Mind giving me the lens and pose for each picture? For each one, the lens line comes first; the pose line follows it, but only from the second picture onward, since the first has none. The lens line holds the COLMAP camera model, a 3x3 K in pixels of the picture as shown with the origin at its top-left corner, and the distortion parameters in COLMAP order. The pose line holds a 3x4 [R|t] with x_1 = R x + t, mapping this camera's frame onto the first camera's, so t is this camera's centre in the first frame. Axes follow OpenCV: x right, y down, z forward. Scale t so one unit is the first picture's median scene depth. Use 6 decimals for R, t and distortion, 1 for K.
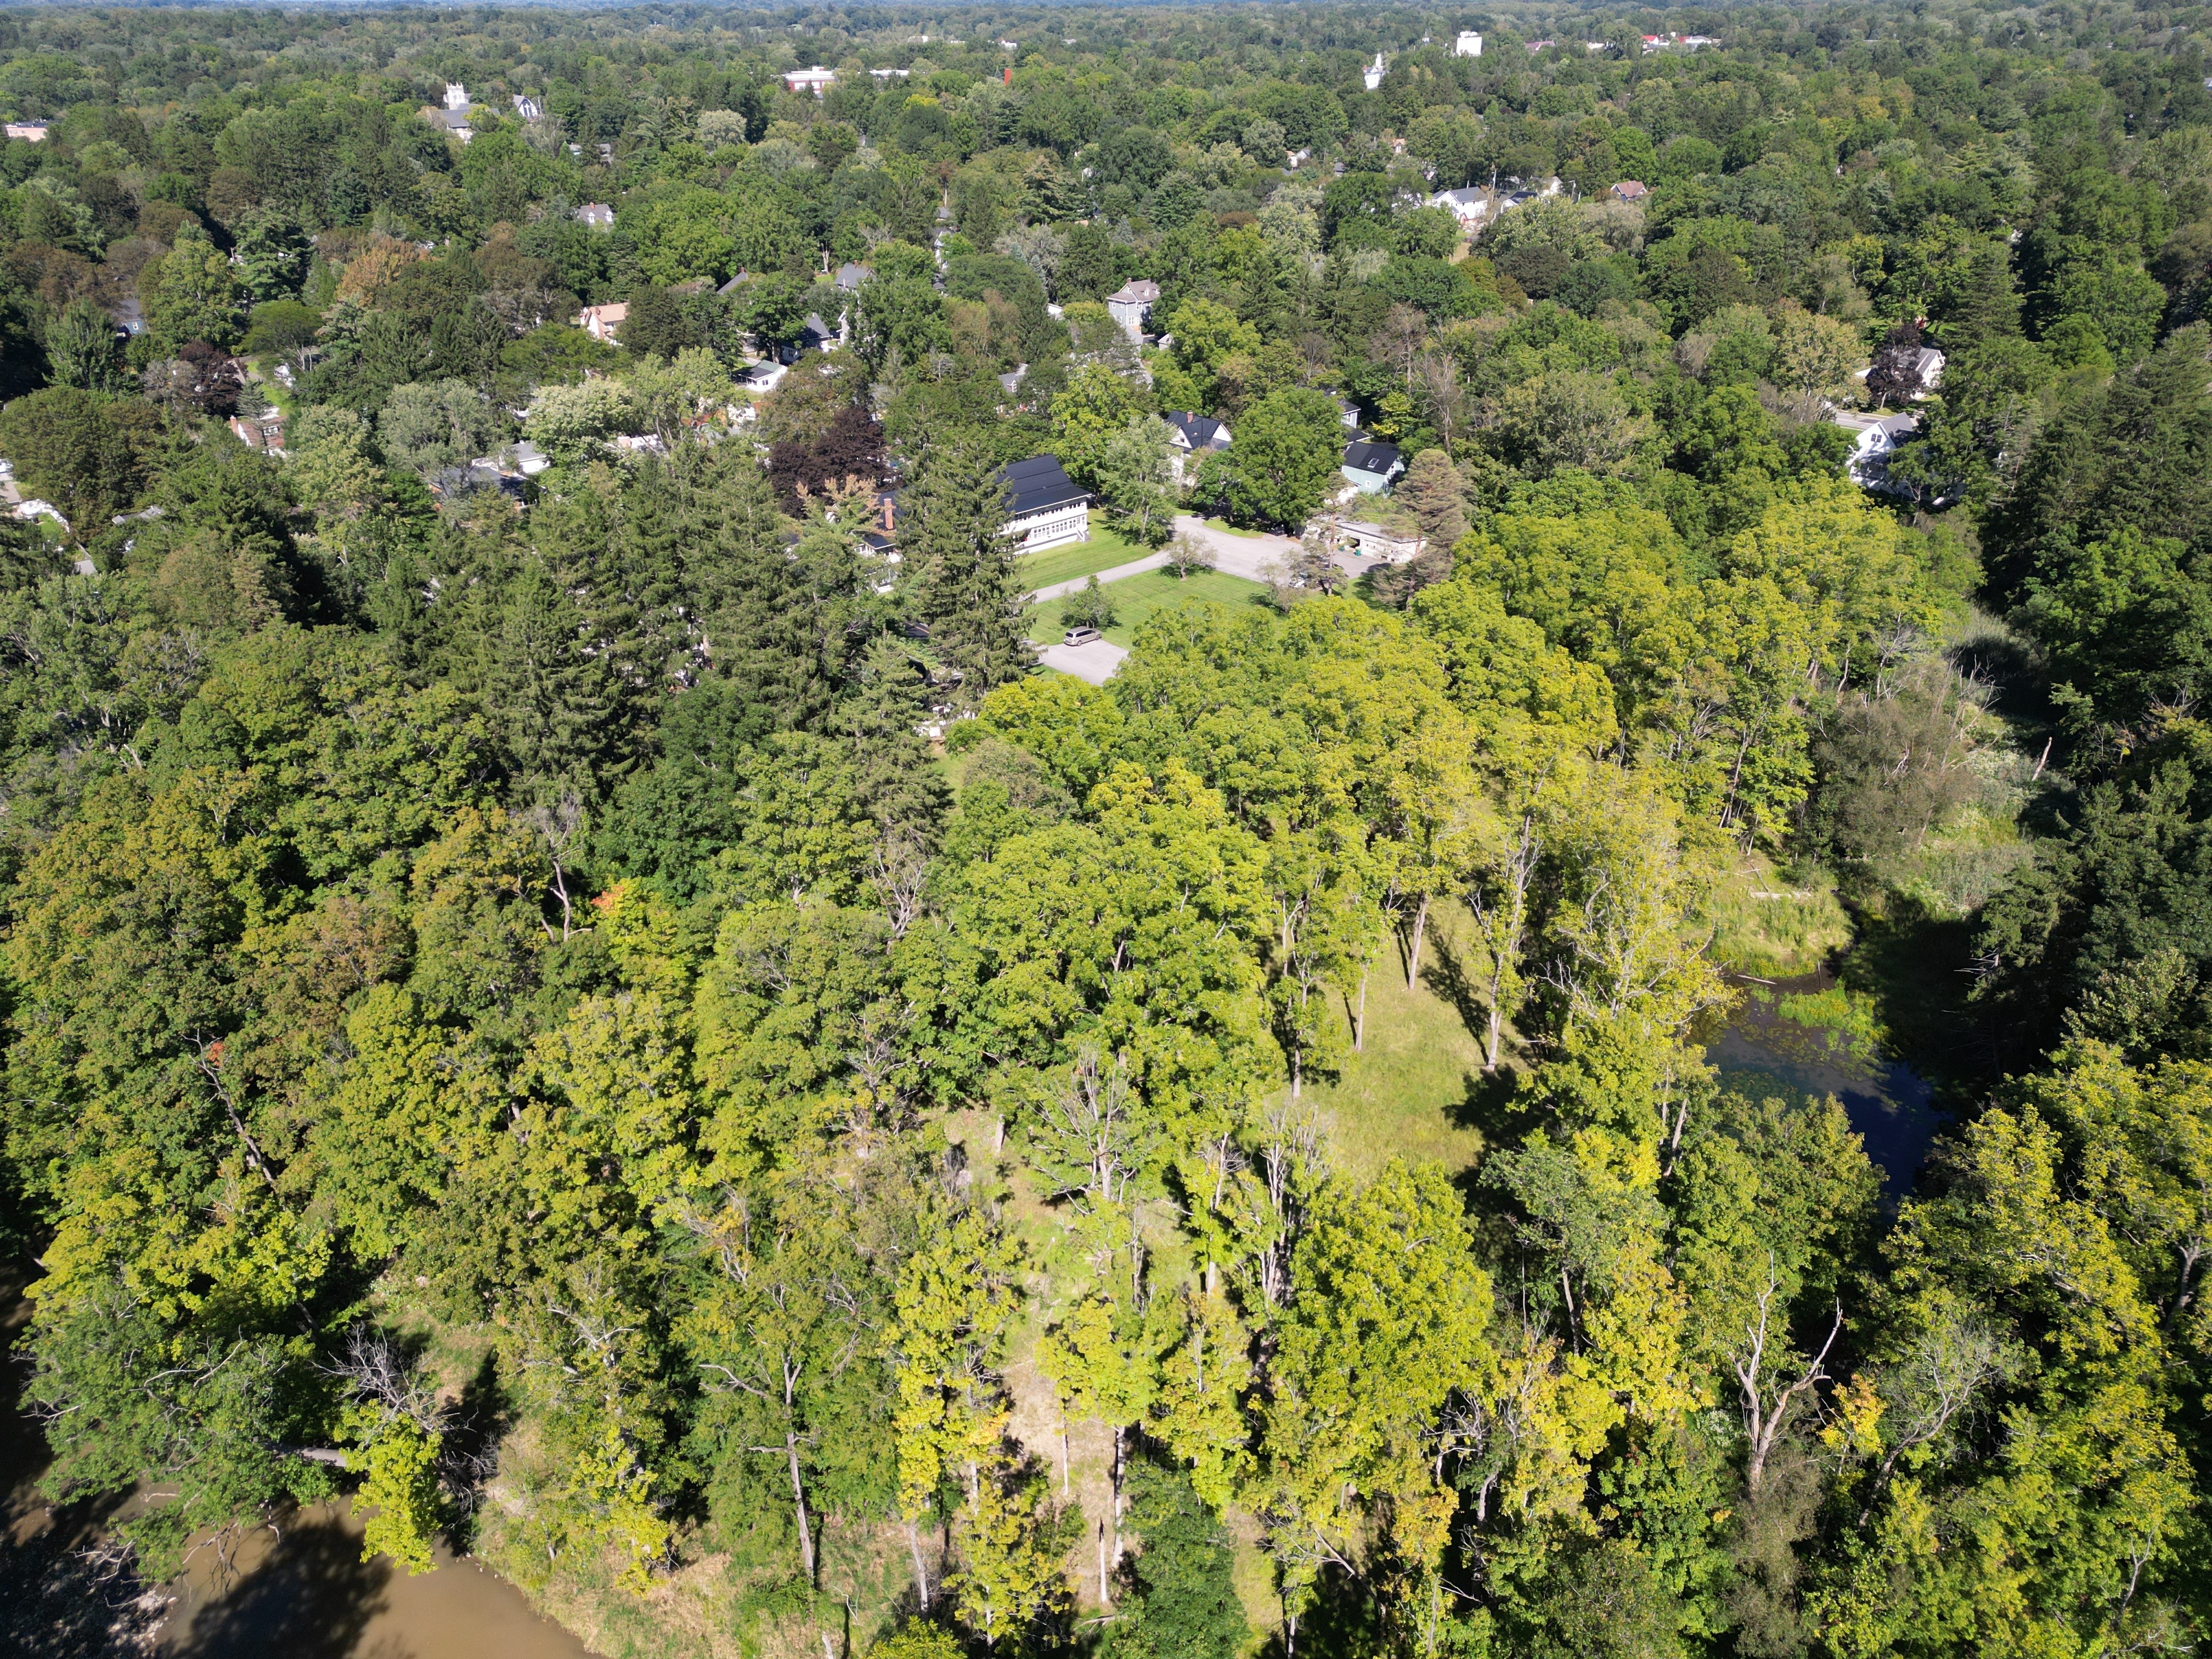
lens RADIAL K [[1485.1, 0, 1115.9], [0, 1485.1, 785.3], [0, 0, 1]] dist [0.044378, -0.035884]
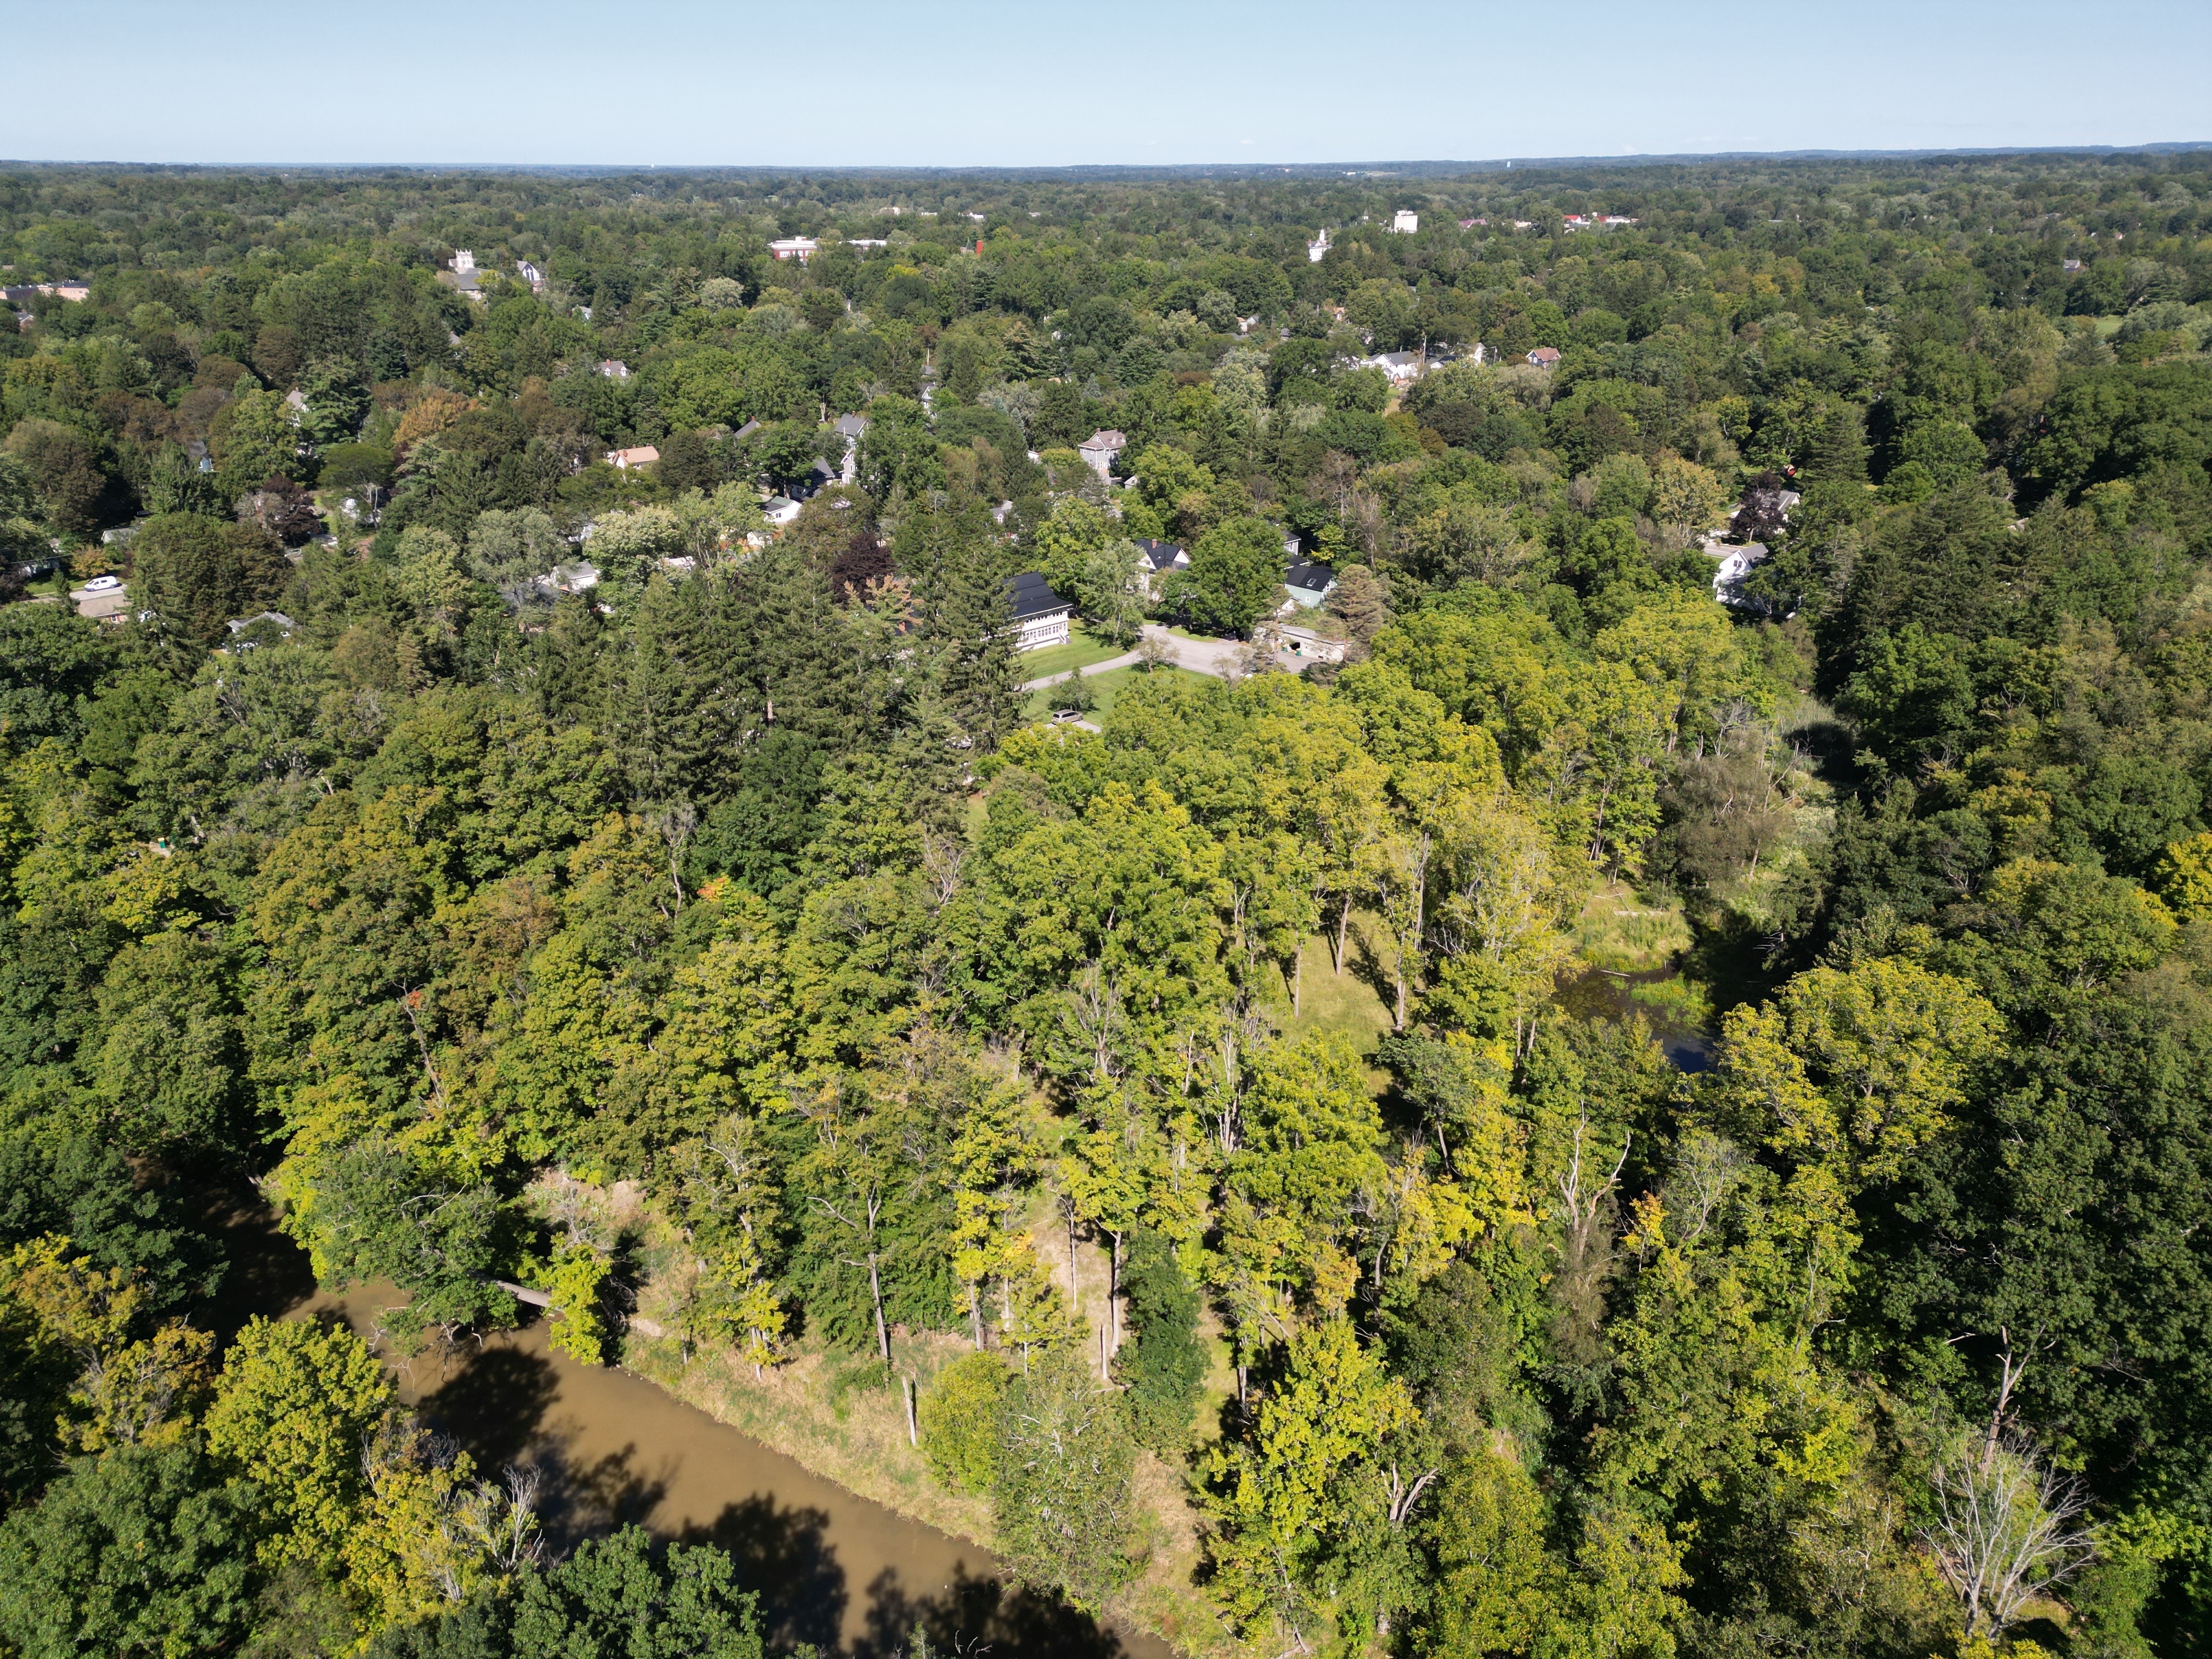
lens RADIAL K [[1485.1, 0, 1115.9], [0, 1485.1, 785.3], [0, 0, 1]] dist [0.044378, -0.035884]
pose [[0.999633, -0.000753, 0.027088, -0.019758], [0.003295, 0.995573, -0.093933, 0.081299], [-0.026897, 0.093988, 0.995210, -0.221505]]
